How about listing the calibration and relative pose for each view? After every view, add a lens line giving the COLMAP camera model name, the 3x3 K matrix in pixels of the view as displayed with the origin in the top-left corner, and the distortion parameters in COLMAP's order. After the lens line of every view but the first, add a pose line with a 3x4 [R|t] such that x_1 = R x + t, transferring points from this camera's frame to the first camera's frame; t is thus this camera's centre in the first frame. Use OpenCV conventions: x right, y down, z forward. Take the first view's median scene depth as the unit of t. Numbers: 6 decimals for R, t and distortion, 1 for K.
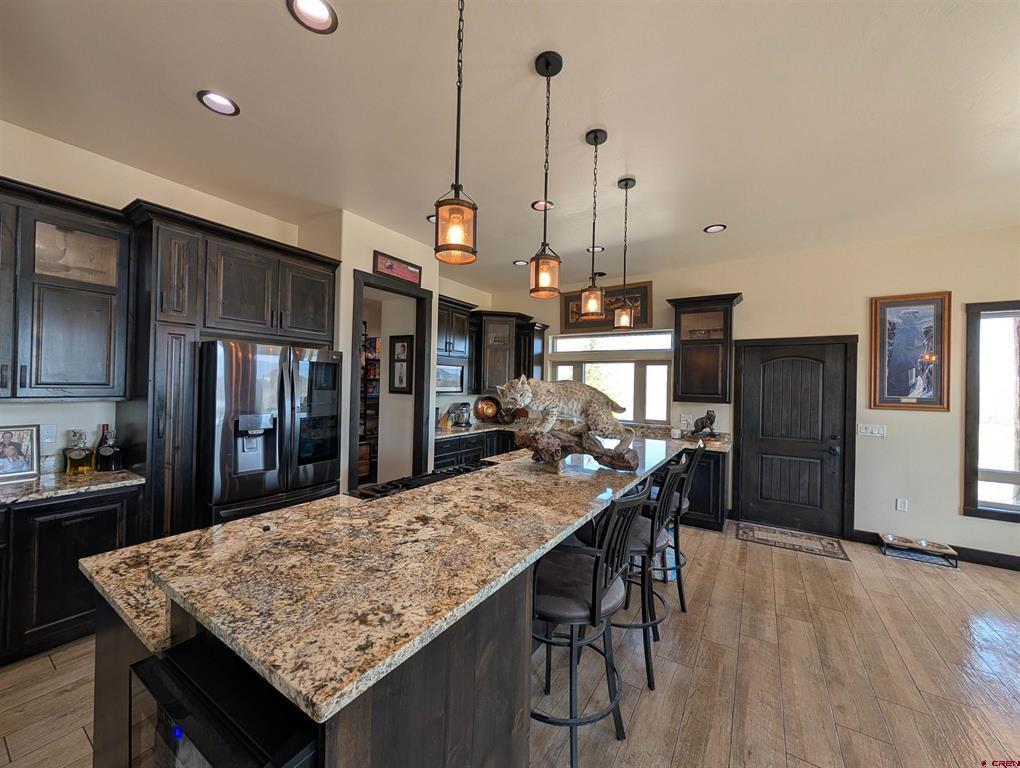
lens RADIAL K [[388.4, 0, 510.0], [0, 388.4, 384.0], [0, 0, 1]] dist [0.003352, 0.000106]
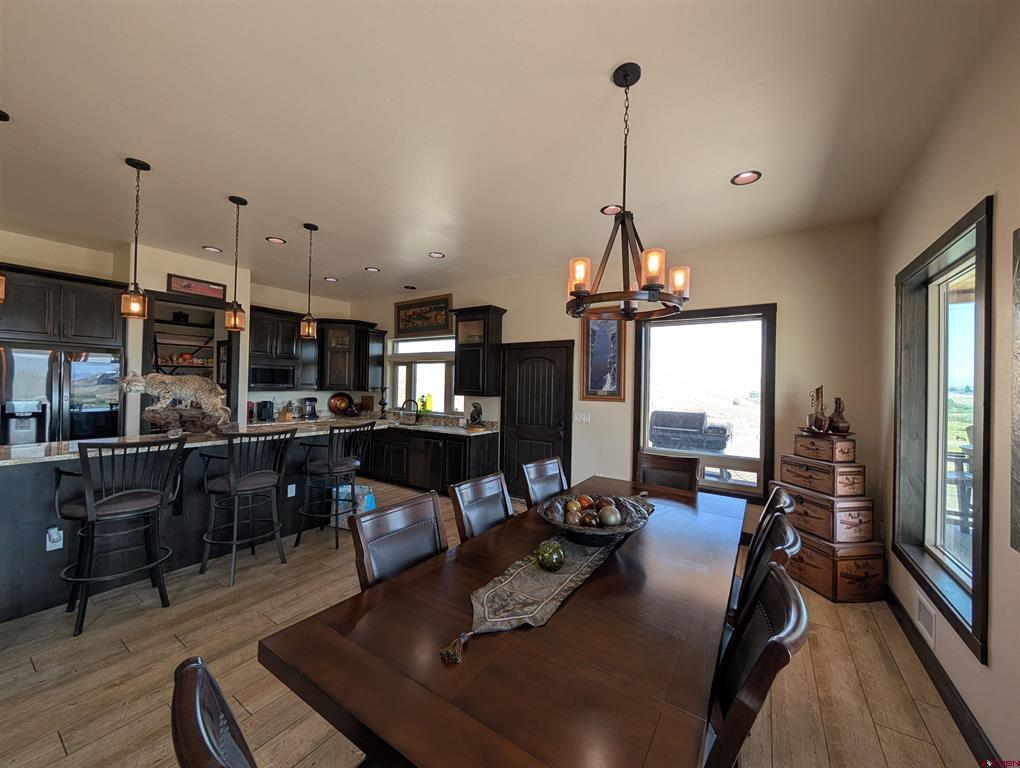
lens RADIAL K [[388.4, 0, 510.0], [0, 388.4, 384.0], [0, 0, 1]] dist [0.003352, 0.000106]
pose [[0.999904, -0.000693, -0.013836, 0.697068], [0.000663, 0.999997, -0.002196, 0.014995], [0.013837, 0.002187, 0.999902, -0.218689]]
